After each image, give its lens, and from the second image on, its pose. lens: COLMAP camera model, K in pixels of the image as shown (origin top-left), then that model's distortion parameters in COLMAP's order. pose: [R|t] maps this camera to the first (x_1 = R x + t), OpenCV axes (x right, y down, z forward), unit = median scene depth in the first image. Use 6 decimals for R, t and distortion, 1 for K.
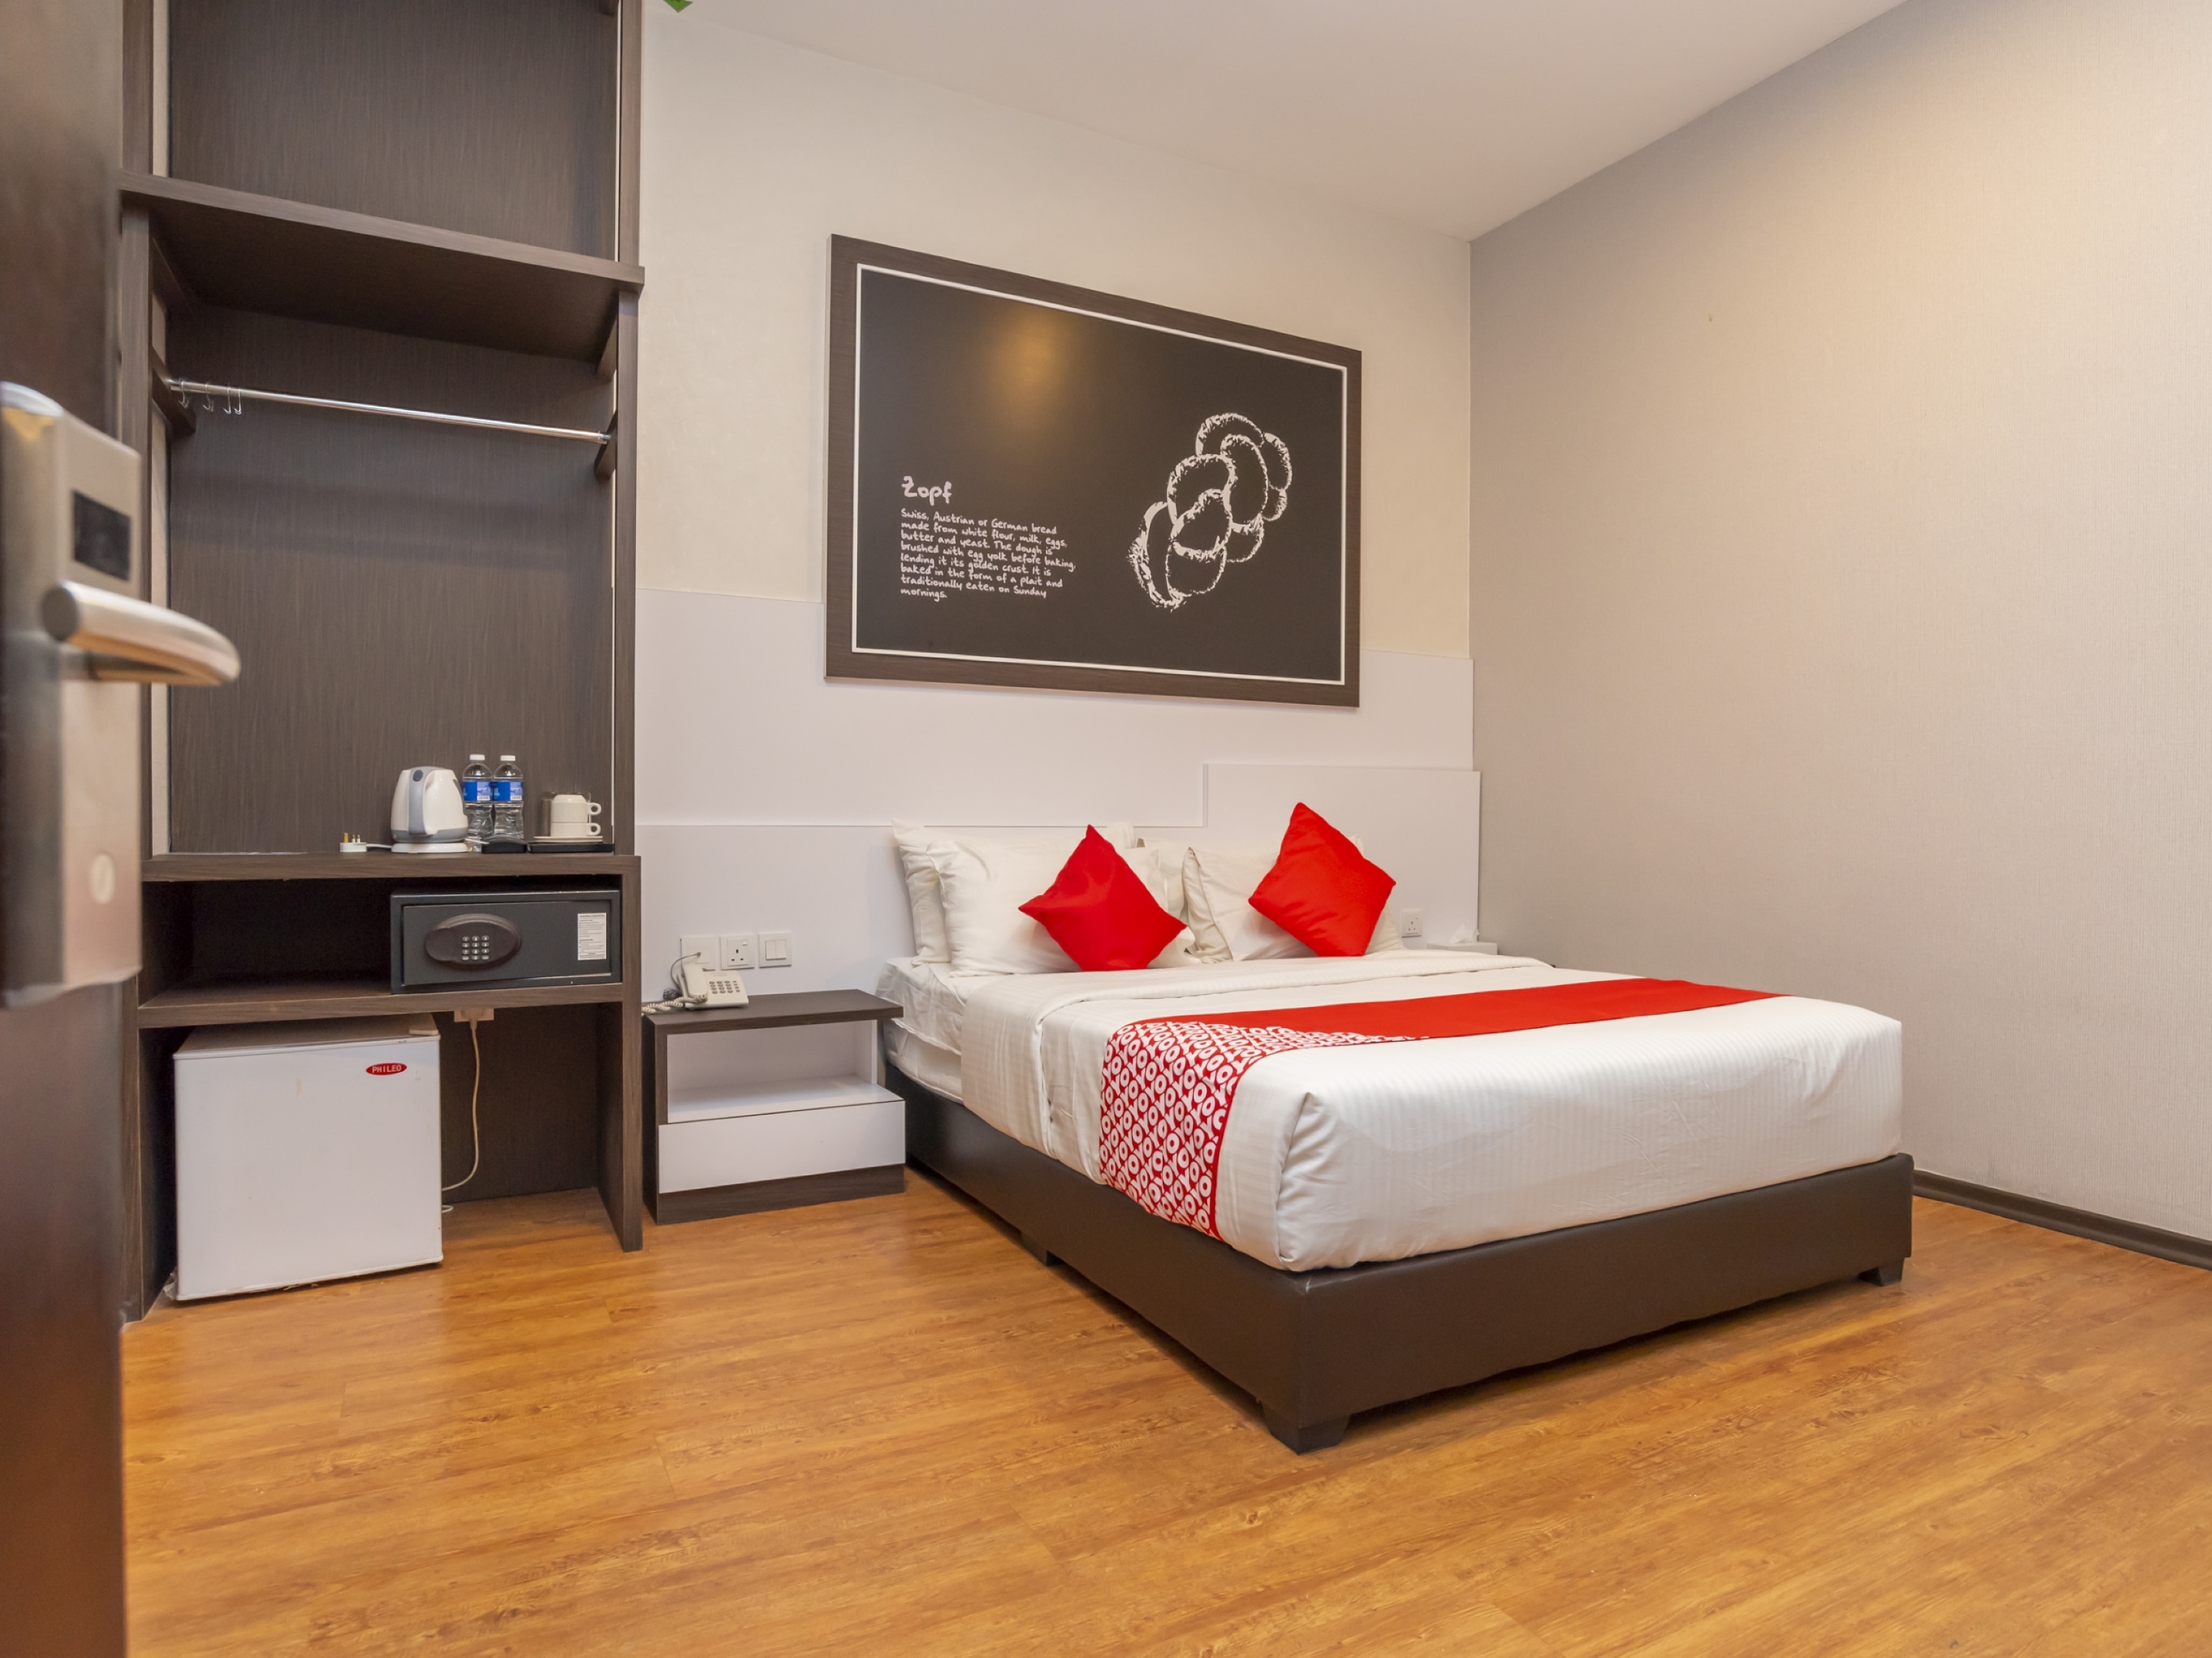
lens RADIAL K [[1262.0, 0, 1118.6], [0, 1262.0, 829.8], [0, 0, 1]] dist [-0.045402, 0.016538]
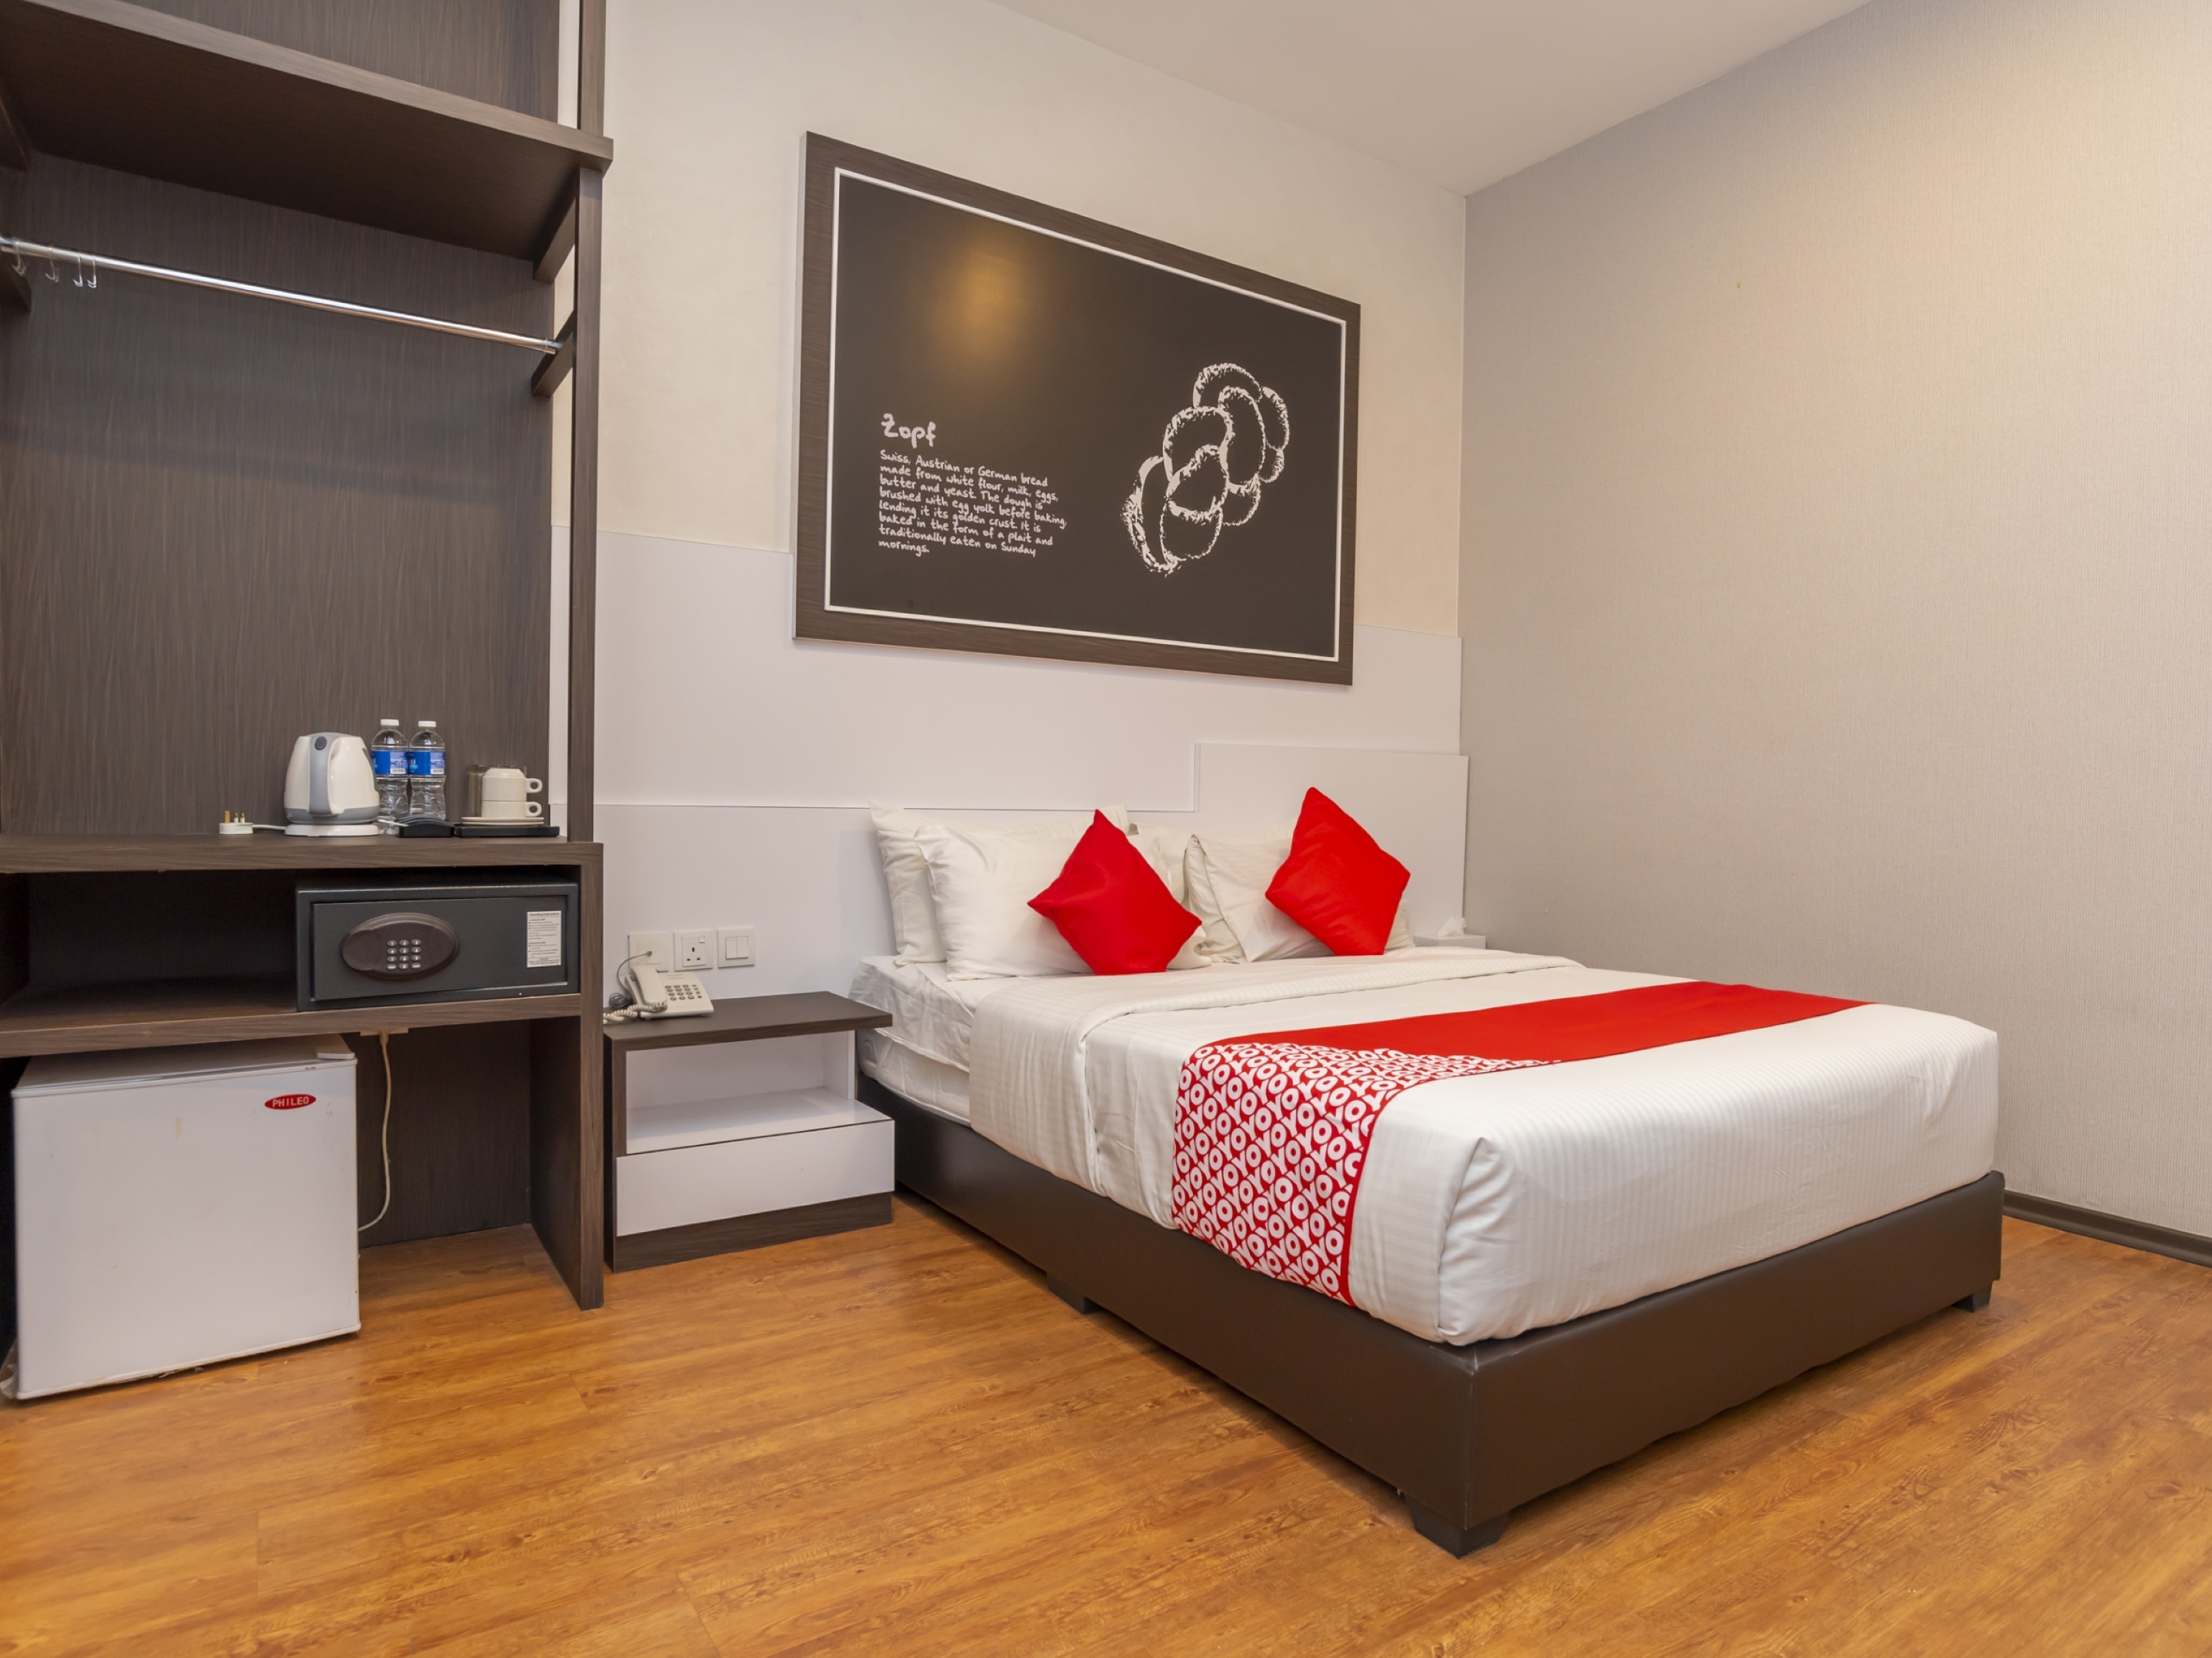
lens RADIAL K [[1262.0, 0, 1118.6], [0, 1262.0, 829.8], [0, 0, 1]] dist [-0.045402, 0.016538]
pose [[0.994808, 0.010026, 0.101278, -0.094526], [-0.011925, 0.999764, 0.018163, -0.005804], [-0.101072, -0.019277, 0.994692, 0.099109]]
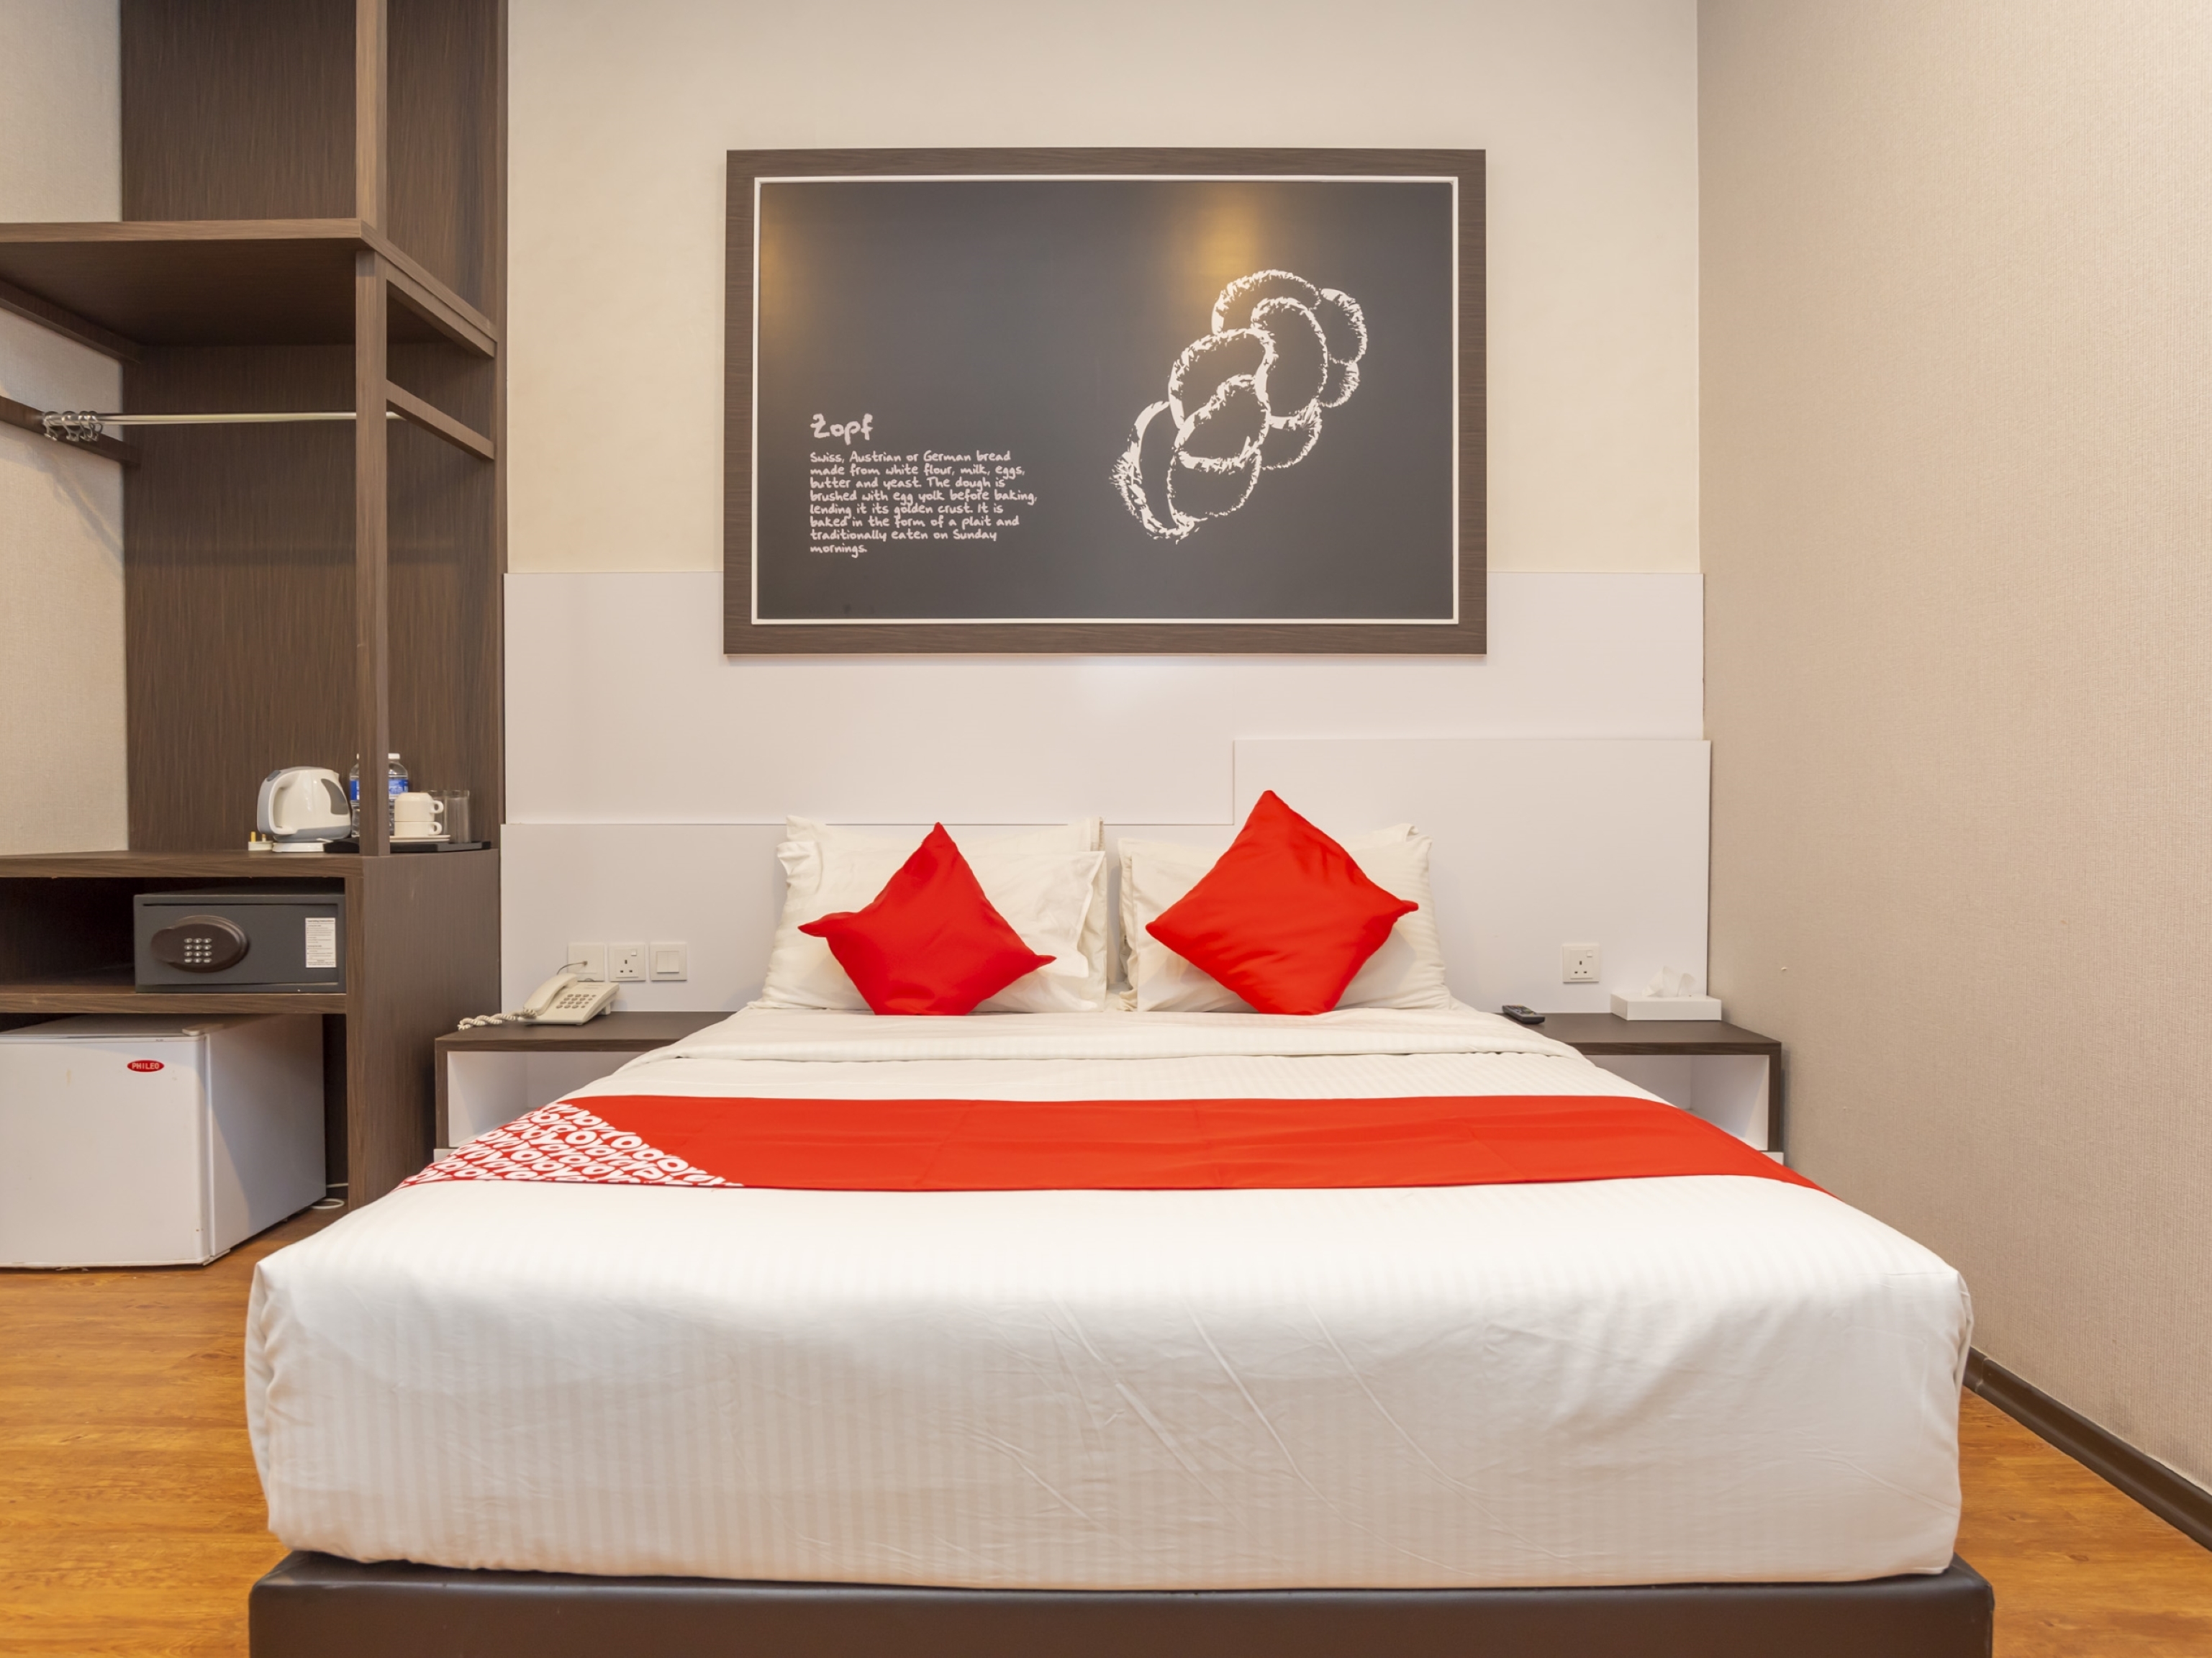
lens RADIAL K [[1262.0, 0, 1118.6], [0, 1262.0, 829.8], [0, 0, 1]] dist [-0.045402, 0.016538]
pose [[0.884155, 0.001215, -0.467193, 0.418073], [0.000530, 0.999993, 0.003604, -0.002194], [0.467194, -0.003434, 0.884148, 0.349062]]
